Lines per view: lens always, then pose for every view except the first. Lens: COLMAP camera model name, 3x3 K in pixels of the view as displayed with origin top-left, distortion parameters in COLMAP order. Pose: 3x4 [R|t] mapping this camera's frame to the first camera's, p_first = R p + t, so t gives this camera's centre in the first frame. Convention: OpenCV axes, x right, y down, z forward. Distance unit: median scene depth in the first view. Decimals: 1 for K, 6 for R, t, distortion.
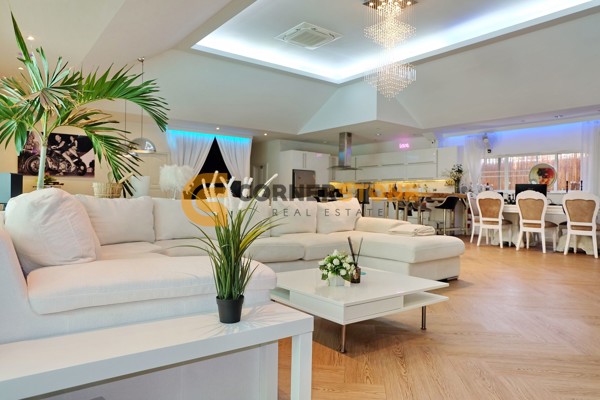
lens RADIAL K [[409.4, 0, 300.0], [0, 409.4, 200.0], [0, 0, 1]] dist [-0.000961, 0.001566]
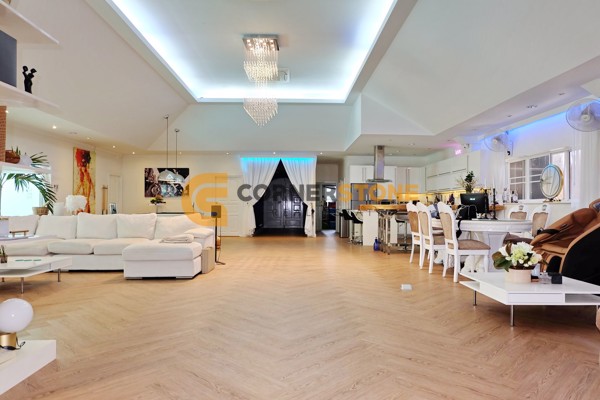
lens RADIAL K [[409.4, 0, 300.0], [0, 409.4, 200.0], [0, 0, 1]] dist [-0.000961, 0.001566]
pose [[0.808459, -0.019397, -0.588233, 0.554889], [0.004800, 0.999641, -0.026366, -0.005088], [0.588533, 0.018492, 0.808262, 0.080323]]
